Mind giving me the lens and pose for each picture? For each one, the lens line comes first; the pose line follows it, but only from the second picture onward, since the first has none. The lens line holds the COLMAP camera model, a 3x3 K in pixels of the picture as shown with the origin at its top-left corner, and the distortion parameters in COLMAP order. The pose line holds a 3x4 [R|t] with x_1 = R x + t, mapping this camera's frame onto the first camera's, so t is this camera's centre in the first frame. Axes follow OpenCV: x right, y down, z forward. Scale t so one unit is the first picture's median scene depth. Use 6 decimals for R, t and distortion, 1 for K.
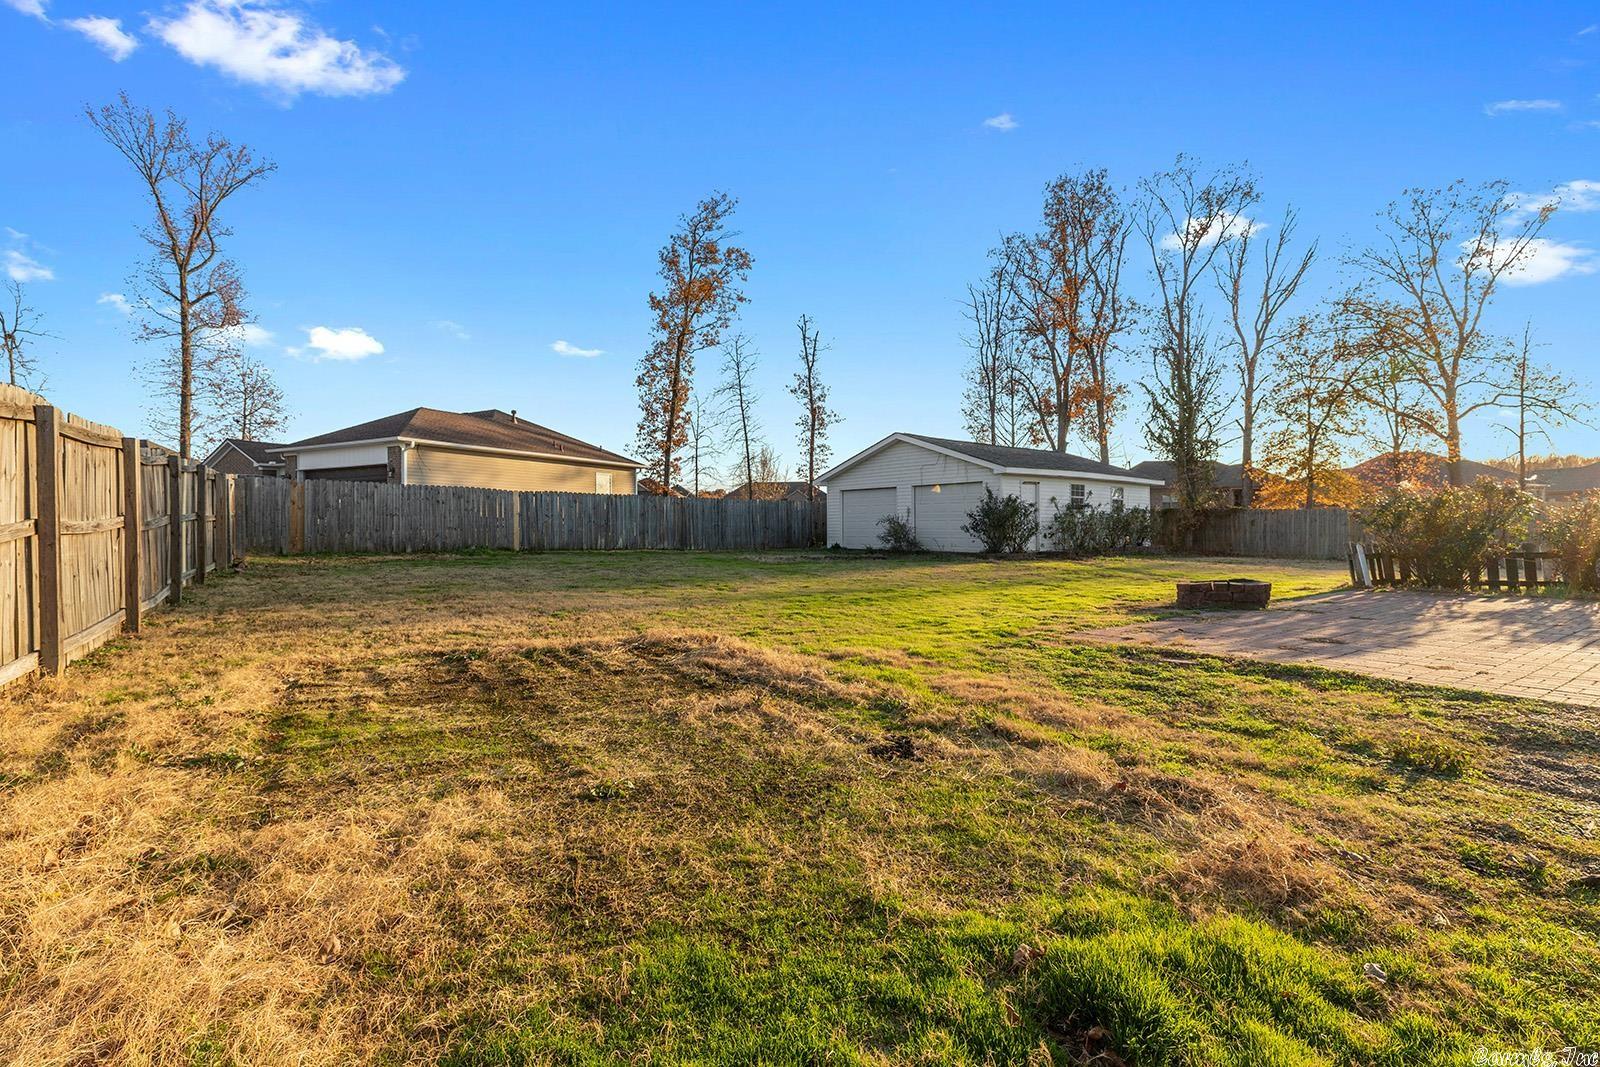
lens RADIAL K [[721.8, 0, 795.3], [0, 721.8, 510.4], [0, 0, 1]] dist [0.001629, 0.000072]
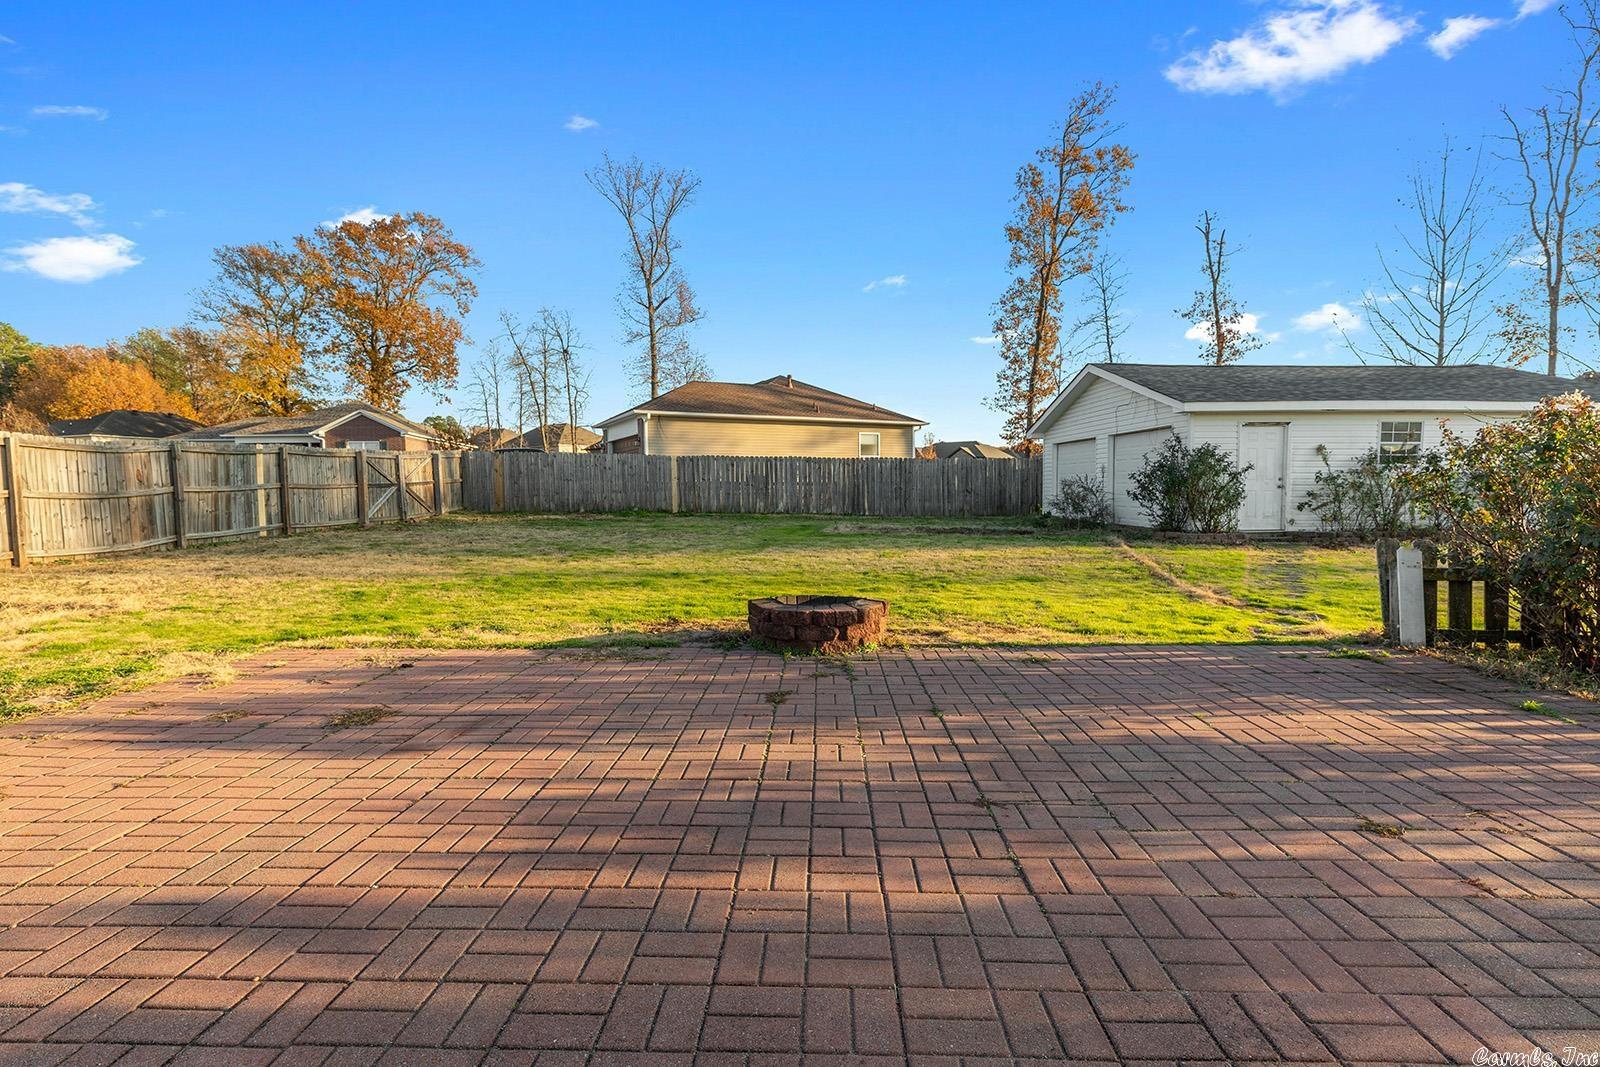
lens RADIAL K [[744.4, 0, 800.1], [0, 744.4, 528.8], [0, 0, 1]] dist [-0.001895, -0.000357]
pose [[0.802963, 0.034161, -0.595050, 0.154794], [0.014417, 0.996951, 0.076688, -0.000682], [0.595855, -0.070157, 0.800022, 0.087877]]
